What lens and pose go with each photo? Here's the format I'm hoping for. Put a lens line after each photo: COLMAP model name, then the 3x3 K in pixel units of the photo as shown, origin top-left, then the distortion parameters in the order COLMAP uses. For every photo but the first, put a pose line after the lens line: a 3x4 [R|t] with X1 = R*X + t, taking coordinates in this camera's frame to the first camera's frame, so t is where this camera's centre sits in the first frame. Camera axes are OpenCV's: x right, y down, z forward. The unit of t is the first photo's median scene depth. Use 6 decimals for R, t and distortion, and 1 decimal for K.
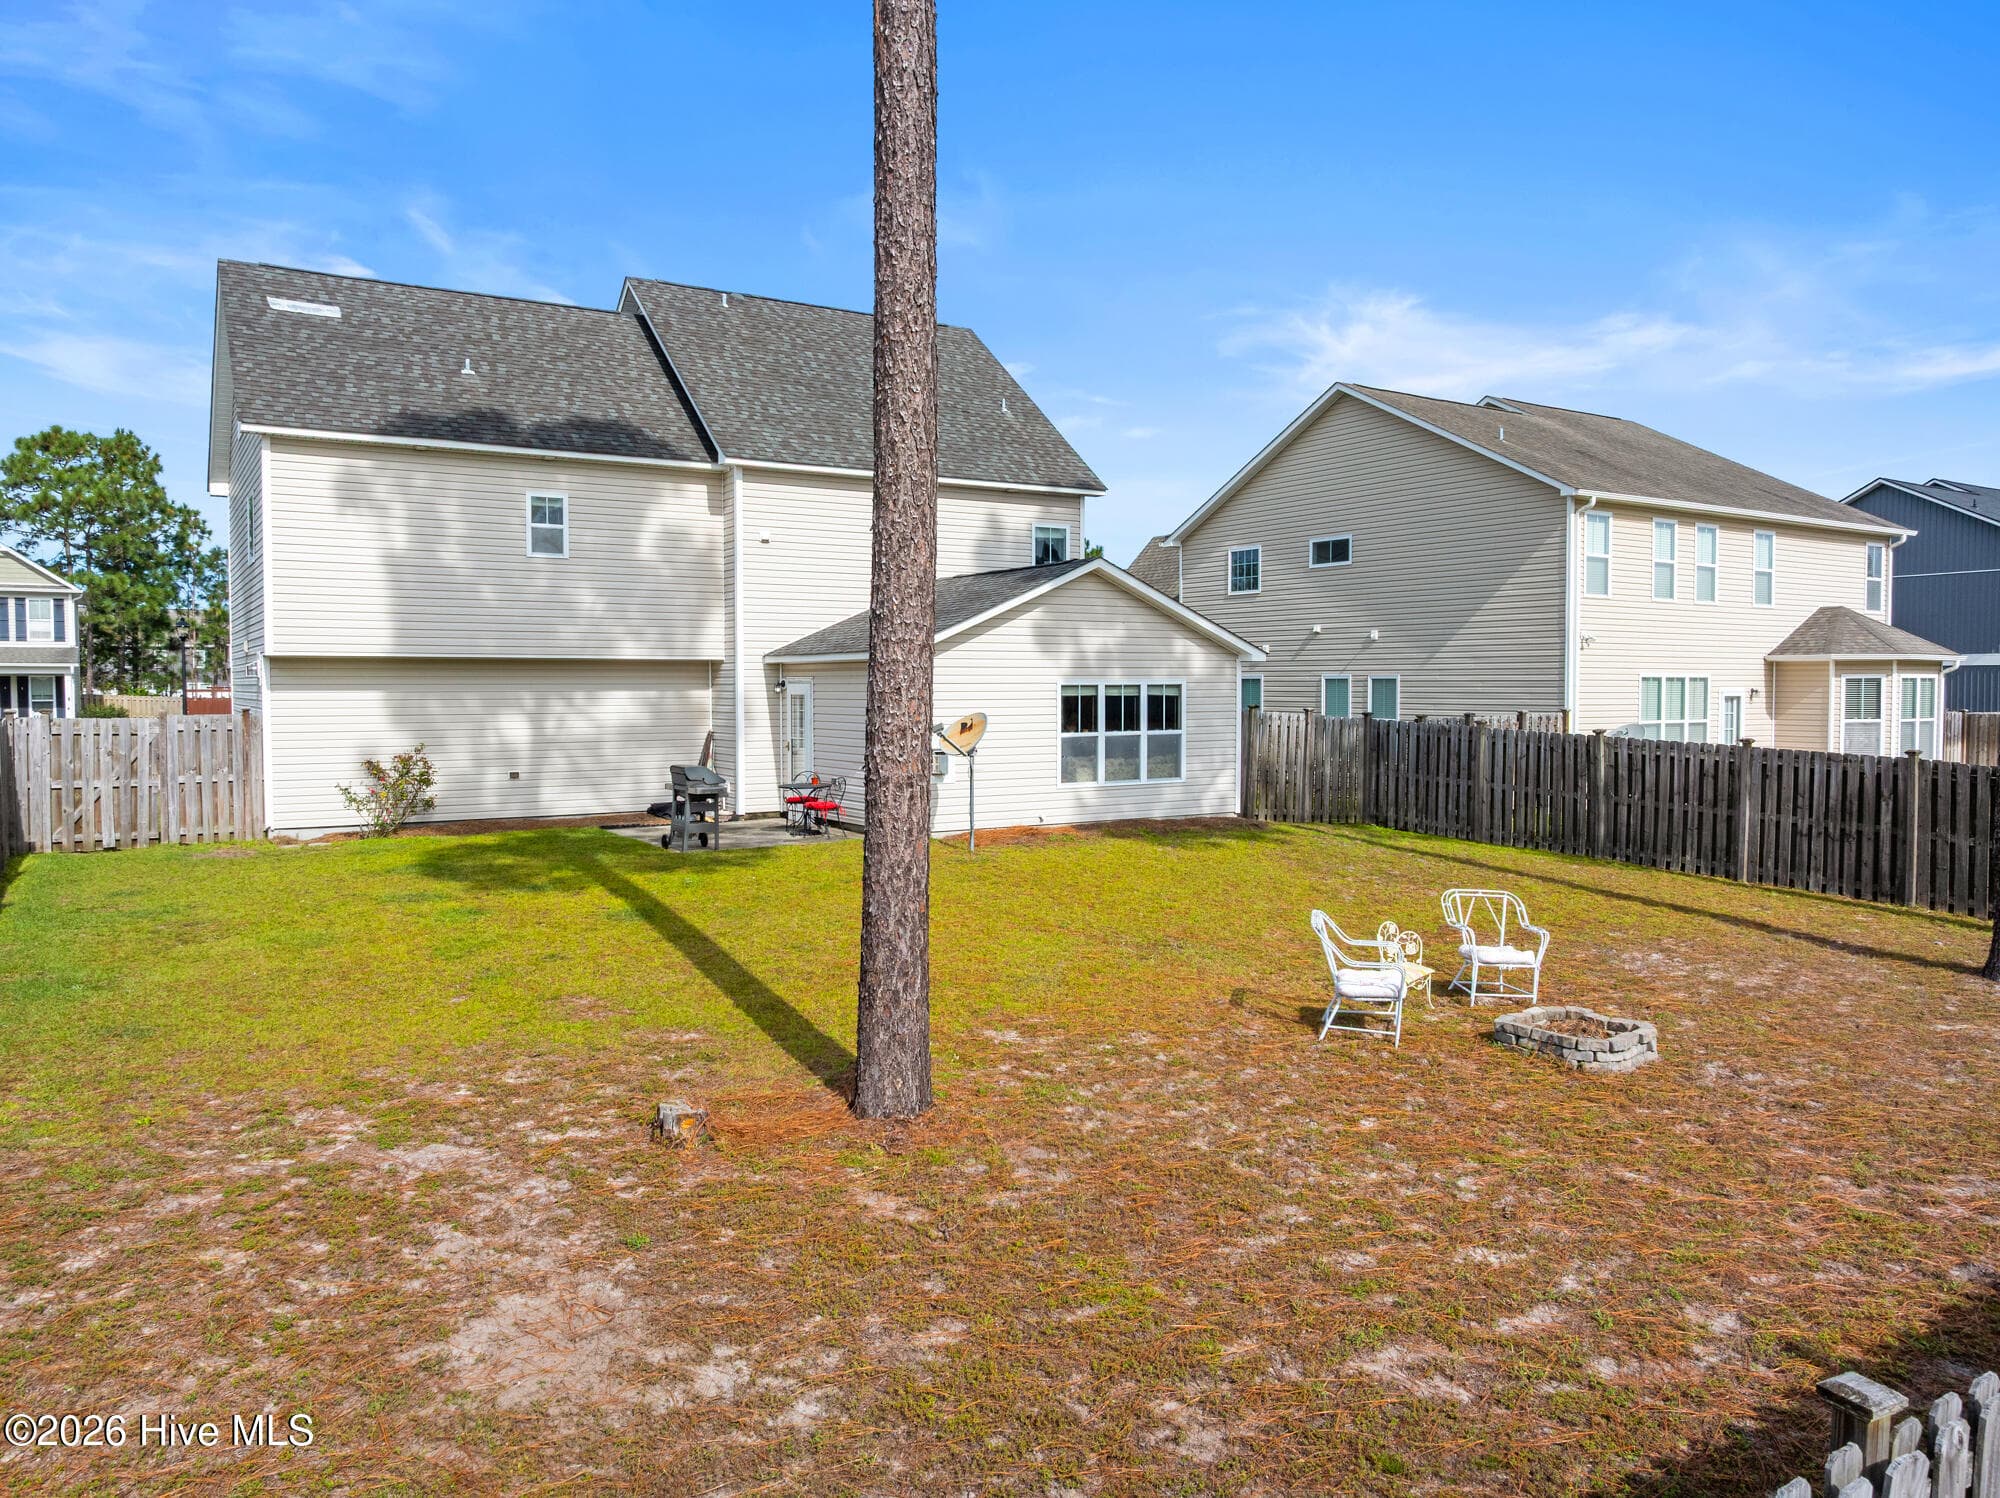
lens RADIAL K [[1407.2, 0, 990.3], [0, 1407.2, 745.3], [0, 0, 1]] dist [-0.037592, -0.000299]
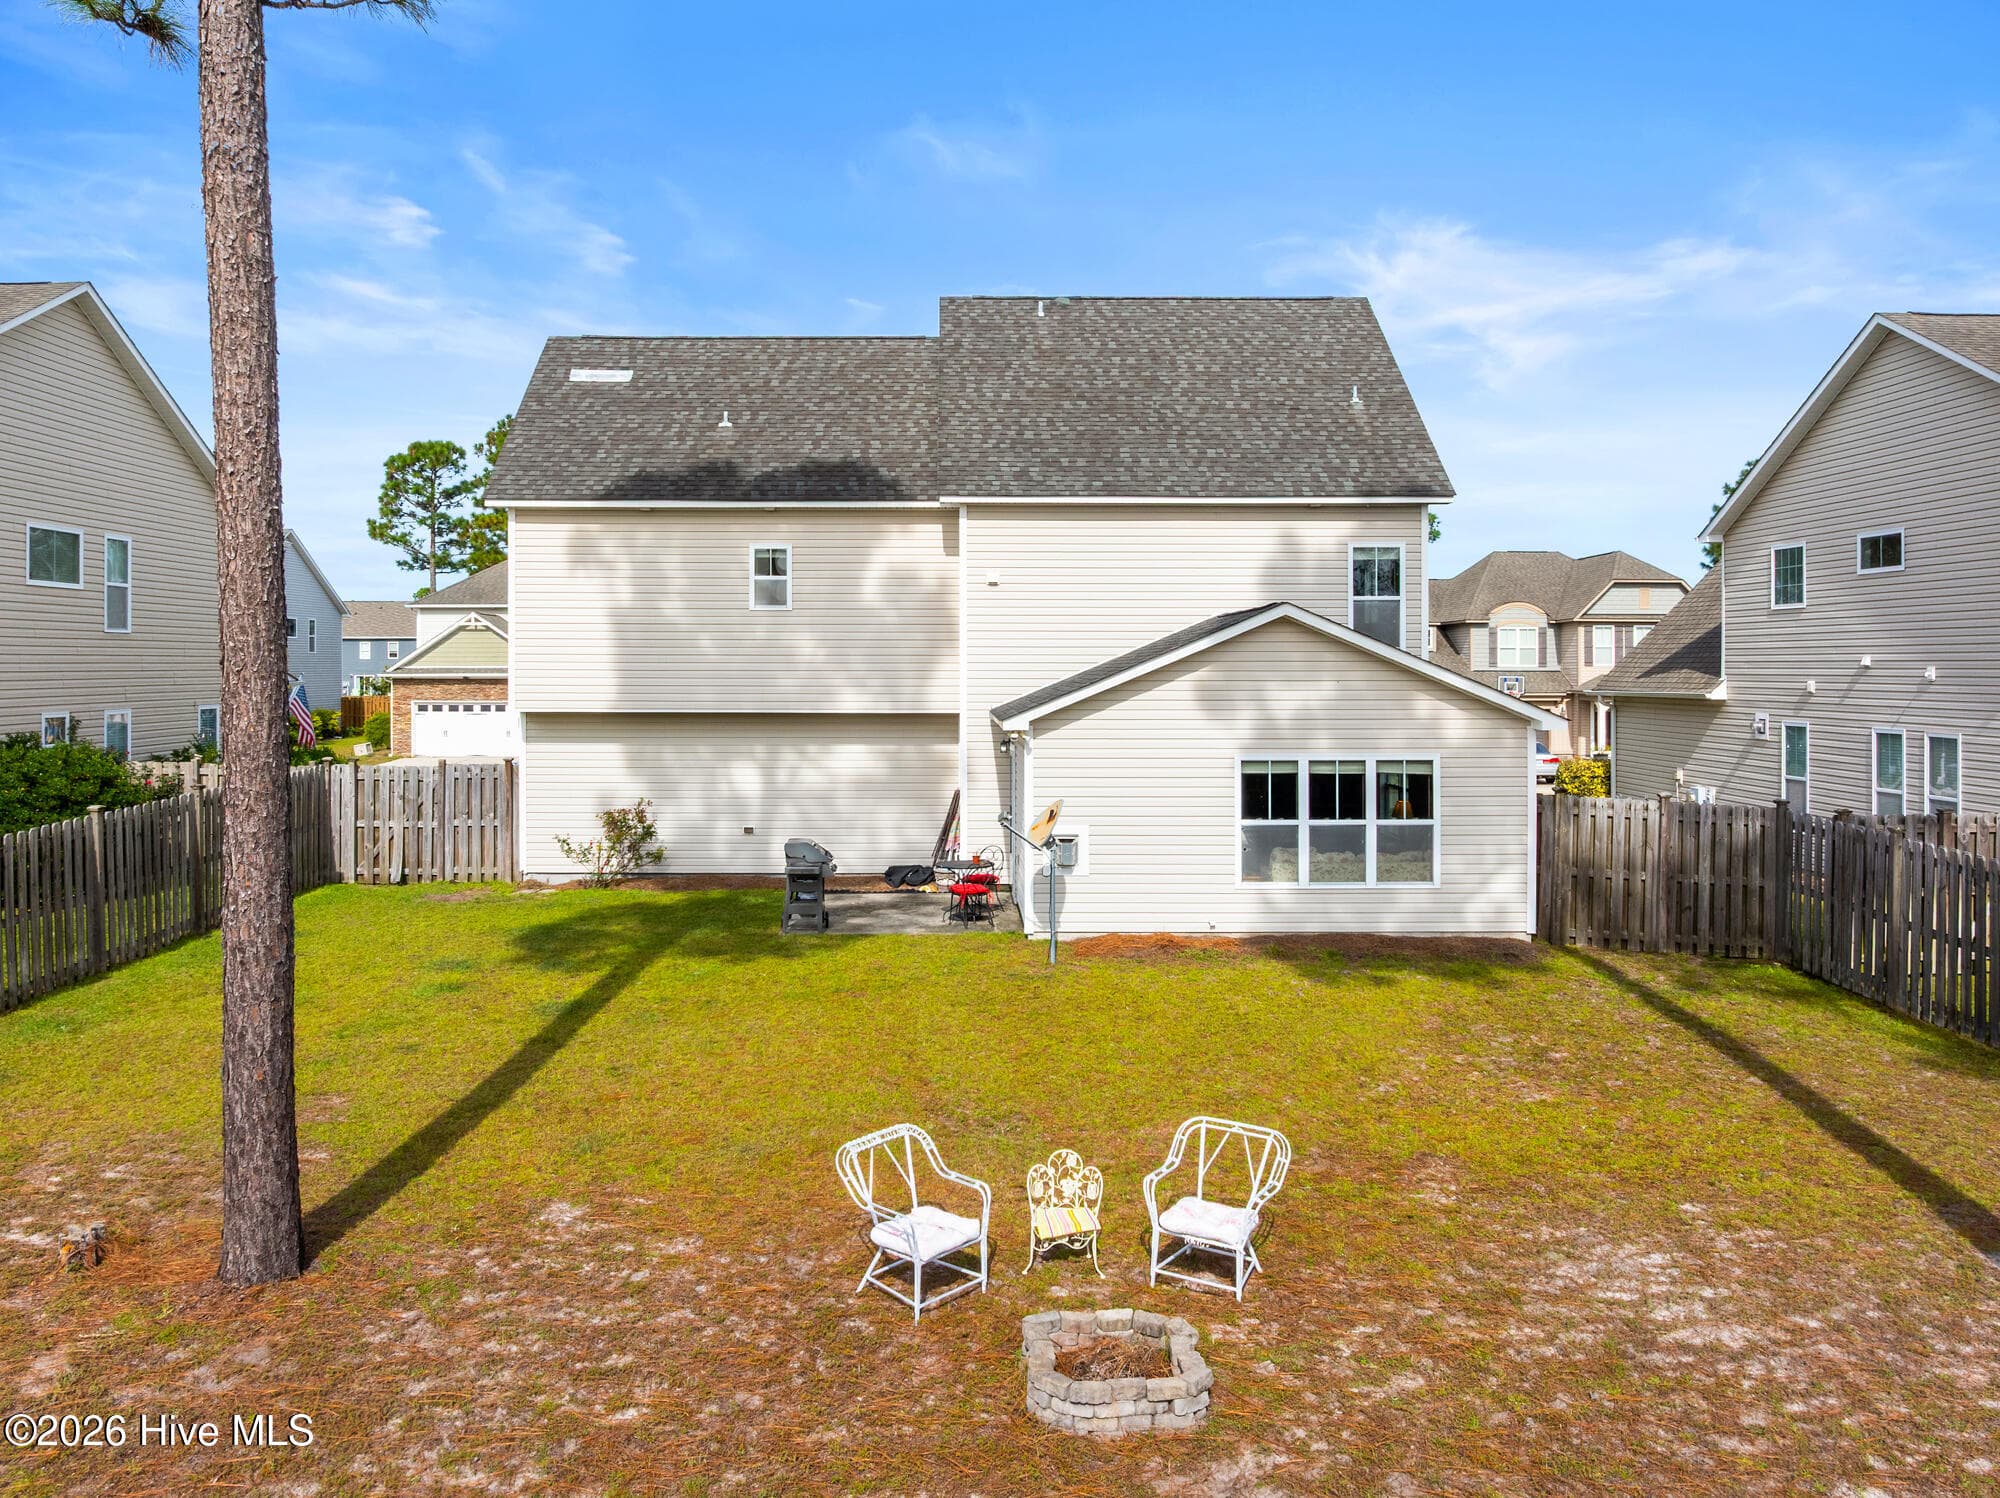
lens RADIAL K [[1600.7, 0, 934.2], [0, 1600.7, 666.9], [0, 0, 1]] dist [-0.028285, -0.016112]
pose [[0.844341, 0.001404, -0.535805, 0.378524], [-0.024813, 0.999026, -0.036483, -0.056400], [0.535232, 0.044099, 0.843553, 0.121751]]
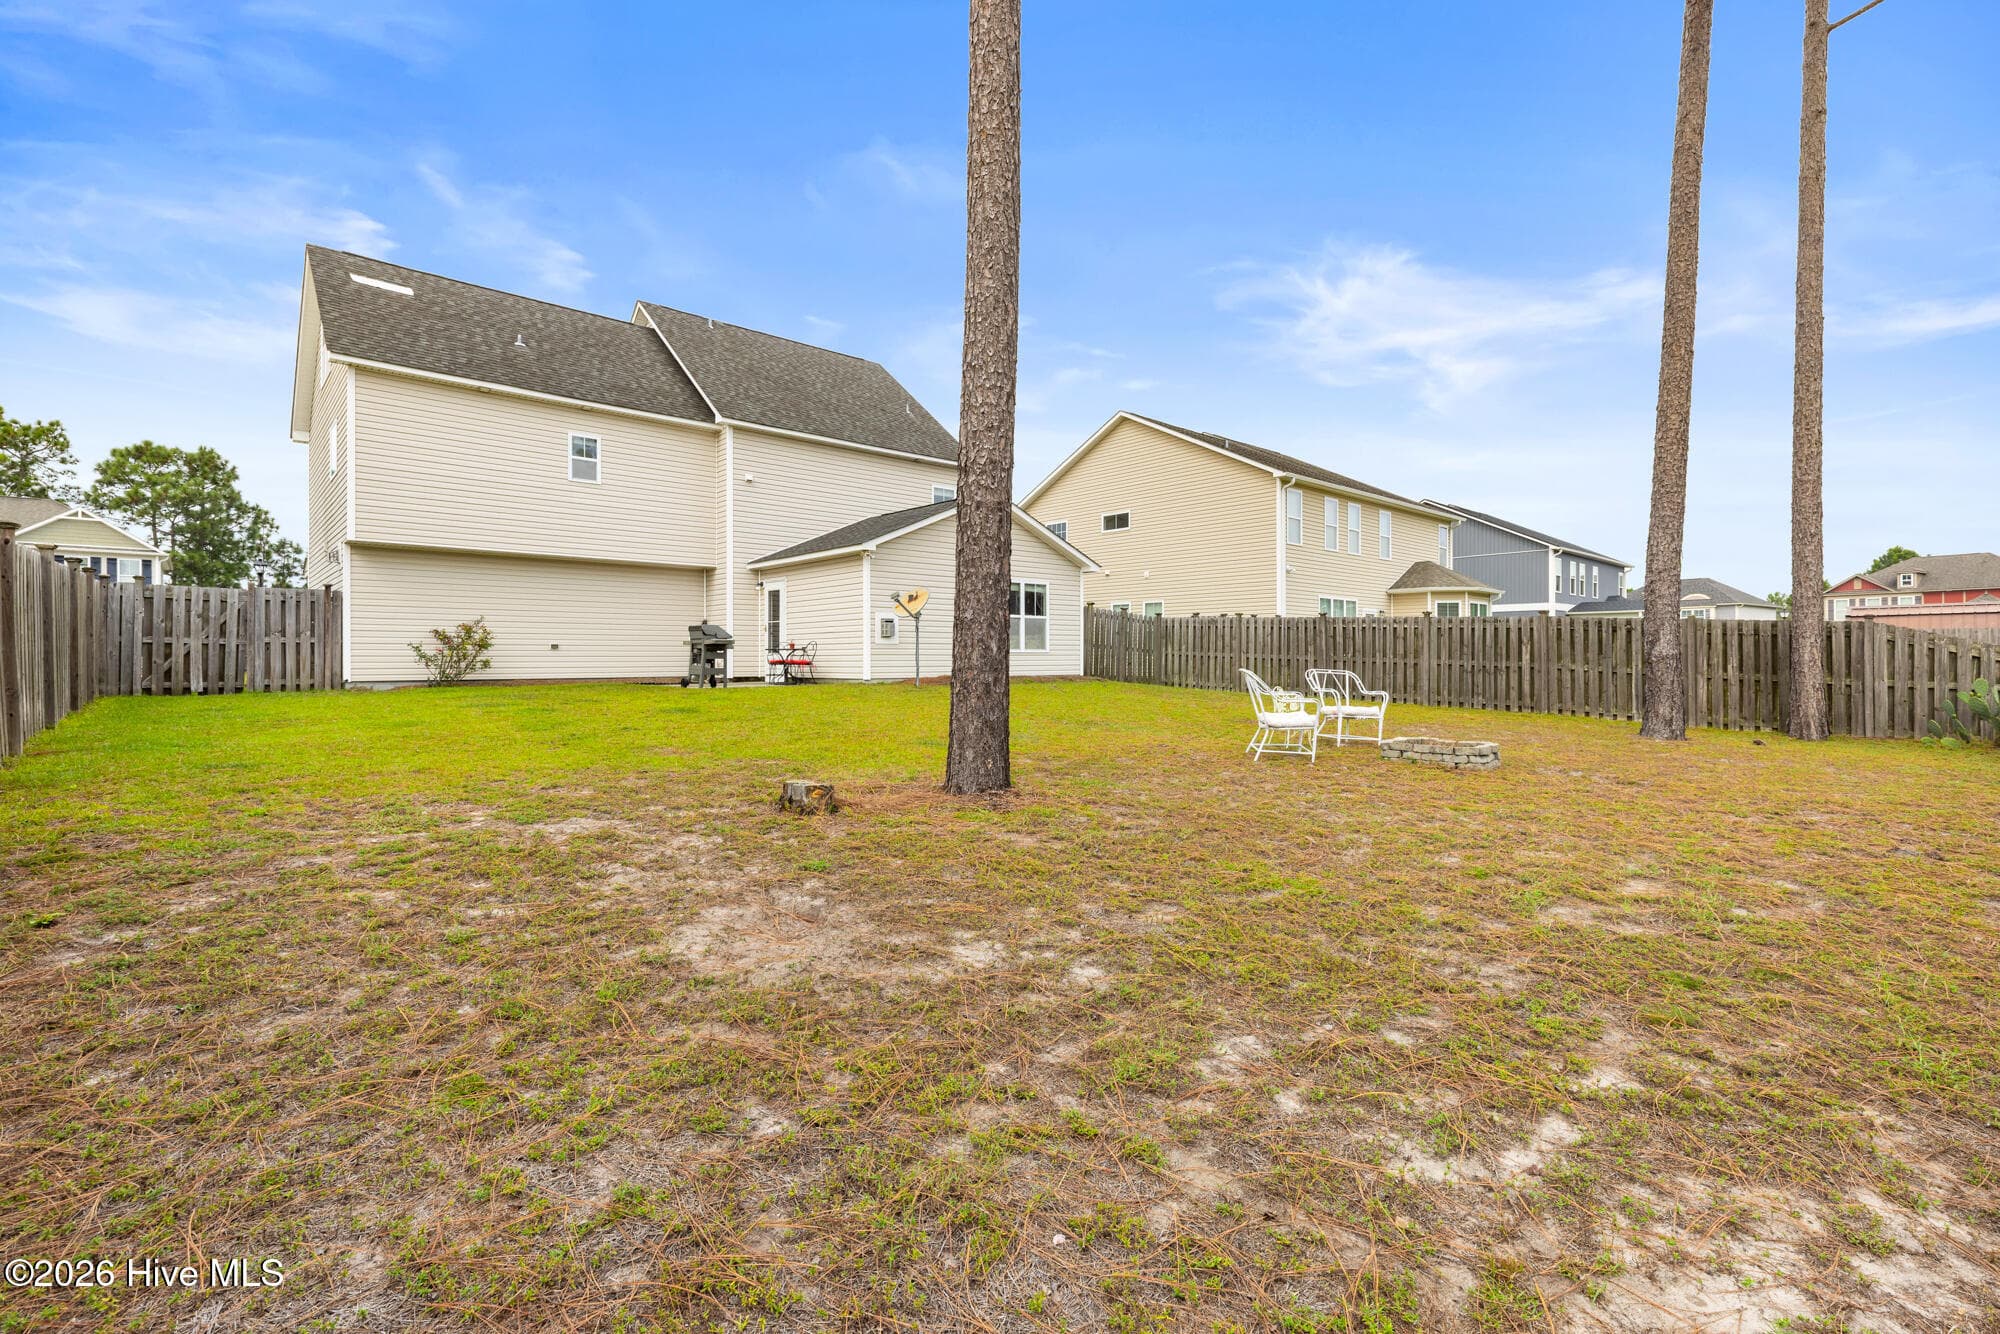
lens RADIAL K [[891.5, 0, 990.1], [0, 891.5, 654.8], [0, 0, 1]] dist [0.011301, -0.008663]
pose [[0.986052, 0.000768, 0.166436, -0.076147], [0.007417, 0.998793, -0.048550, 0.074618], [-0.166272, 0.049107, 0.984856, 0.104284]]
